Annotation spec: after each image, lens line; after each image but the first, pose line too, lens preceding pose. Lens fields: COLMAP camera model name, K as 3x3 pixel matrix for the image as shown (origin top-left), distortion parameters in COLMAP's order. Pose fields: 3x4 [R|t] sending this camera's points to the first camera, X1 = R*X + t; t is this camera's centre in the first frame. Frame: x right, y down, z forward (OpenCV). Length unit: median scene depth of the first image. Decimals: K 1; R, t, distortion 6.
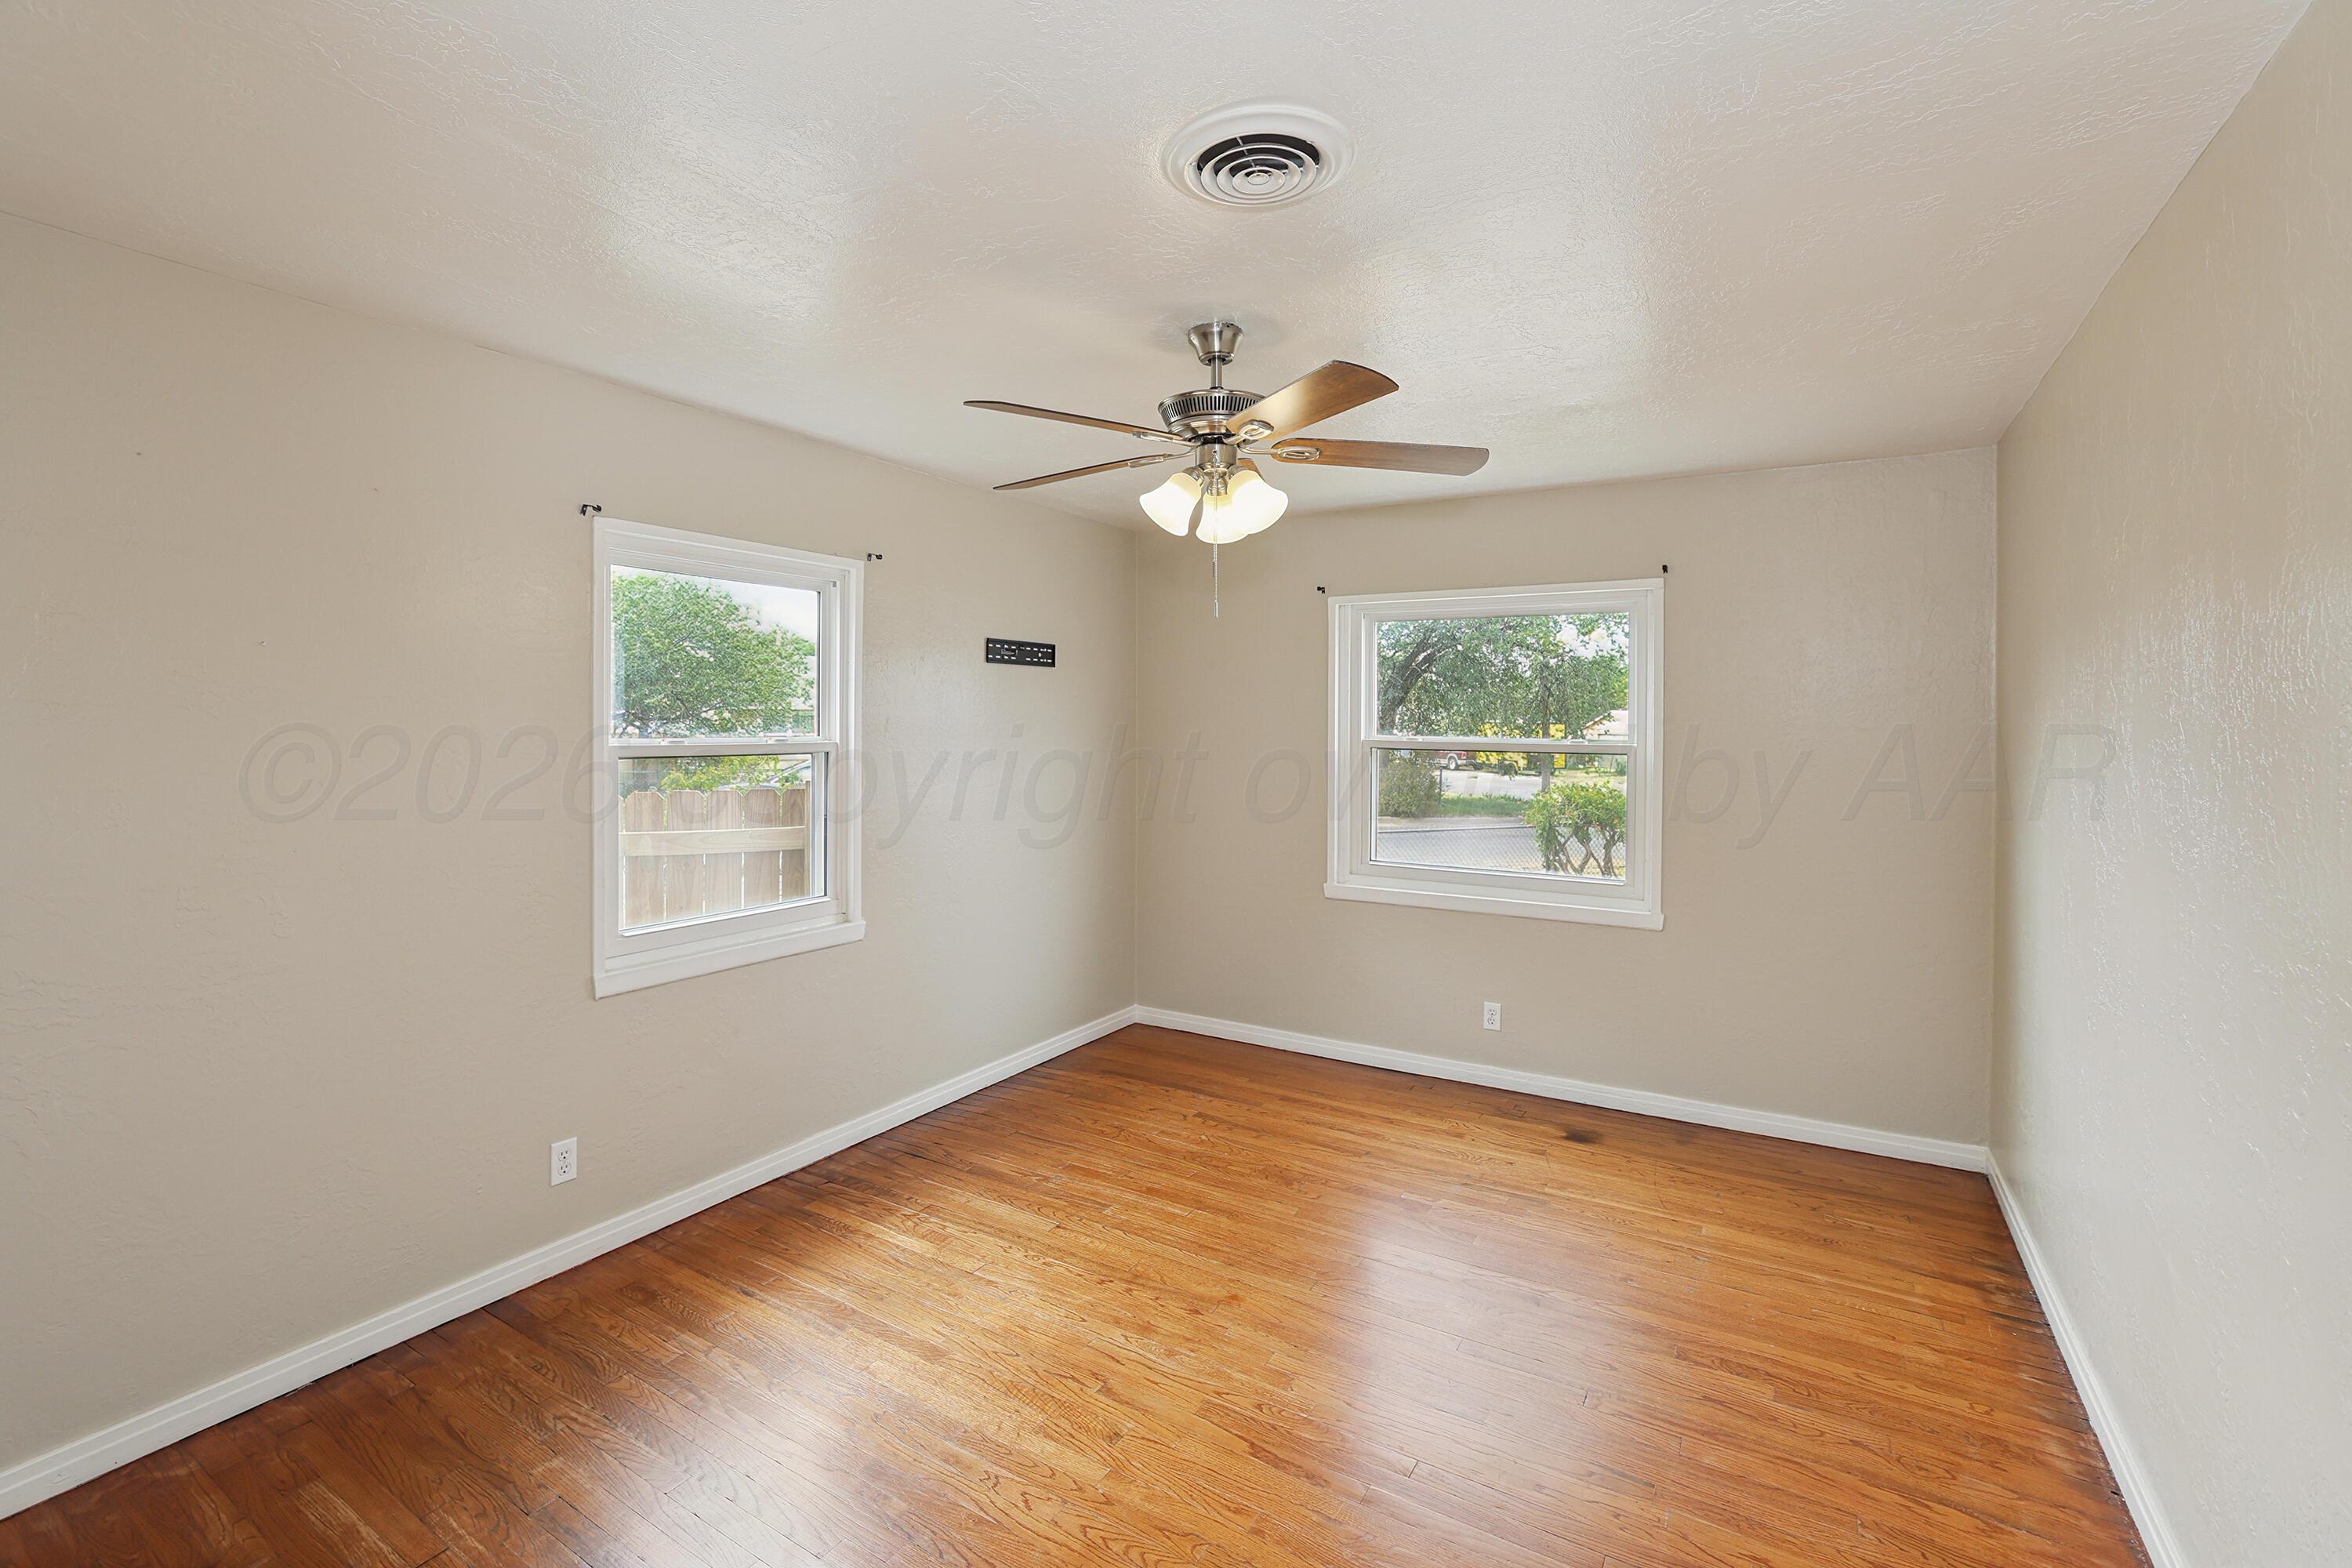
lens RADIAL K [[1024.9, 0, 1185.6], [0, 1024.9, 712.5], [0, 0, 1]] dist [-0.001564, -0.000018]
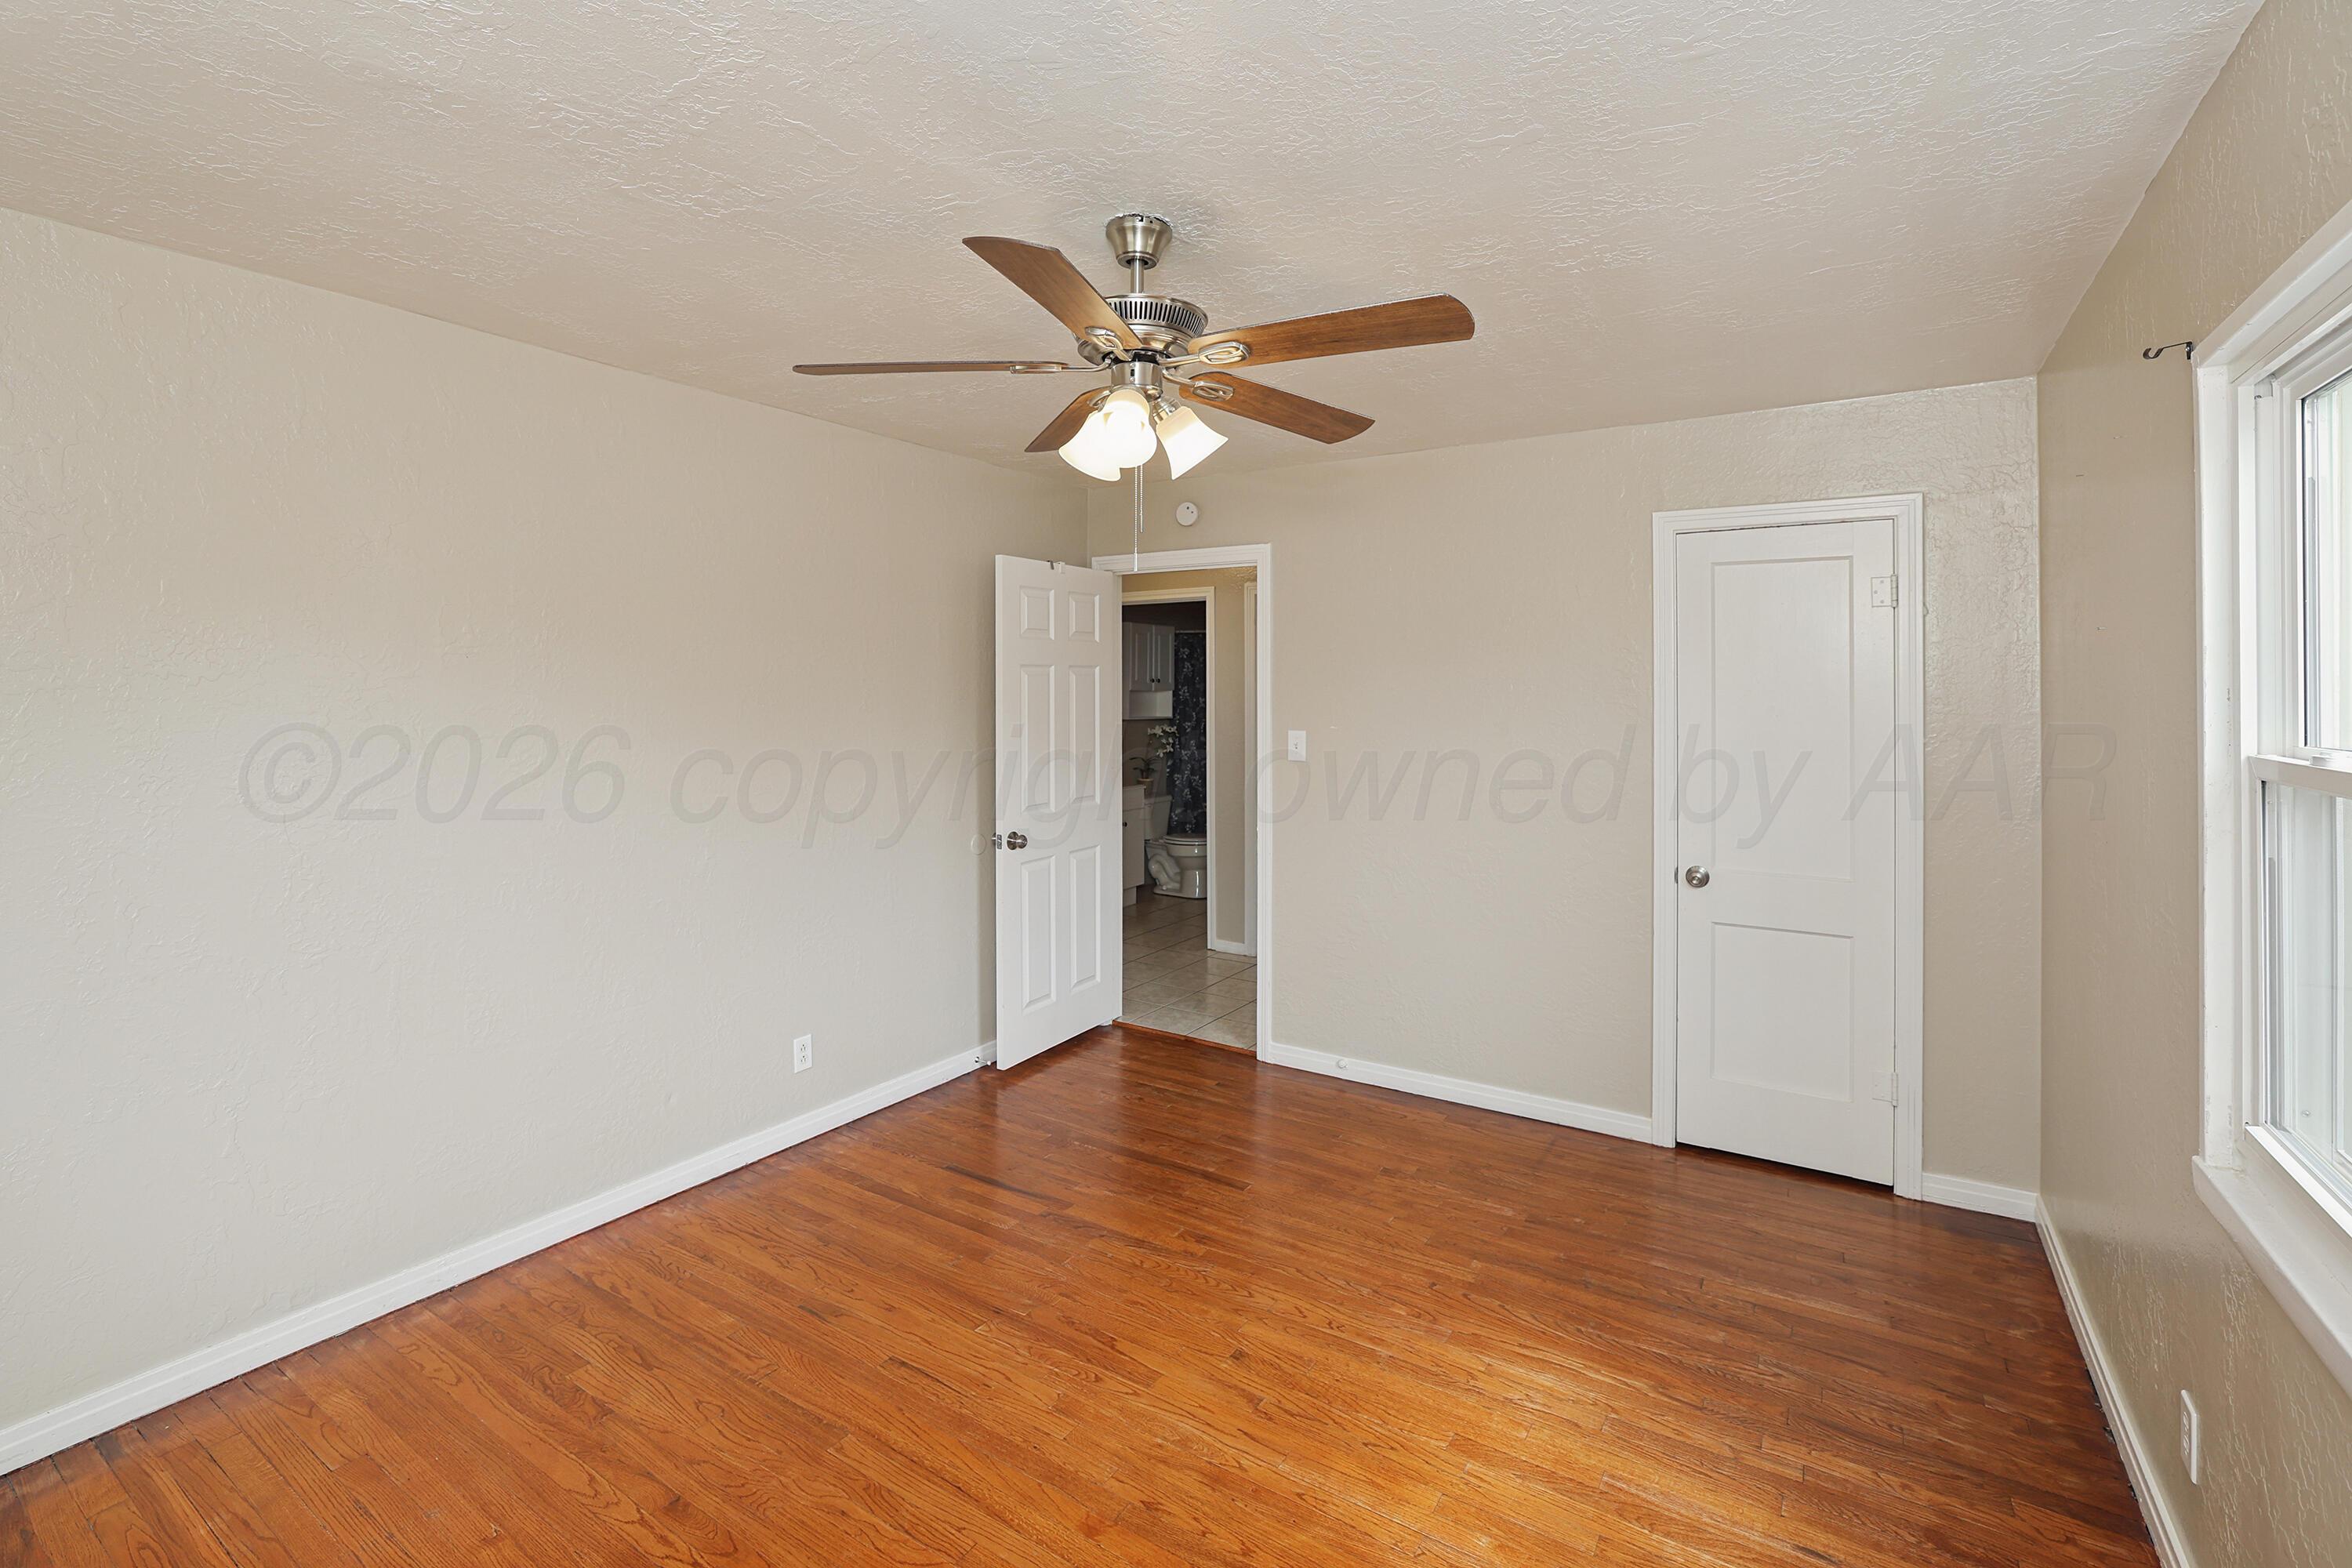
lens RADIAL K [[1024.9, 0, 1185.6], [0, 1024.9, 712.5], [0, 0, 1]] dist [-0.001564, -0.000018]
pose [[-0.999685, -0.008447, 0.023621, -0.030772], [-0.008245, 0.999929, 0.008624, 0.014731], [-0.023692, 0.008426, -0.999684, 1.887716]]
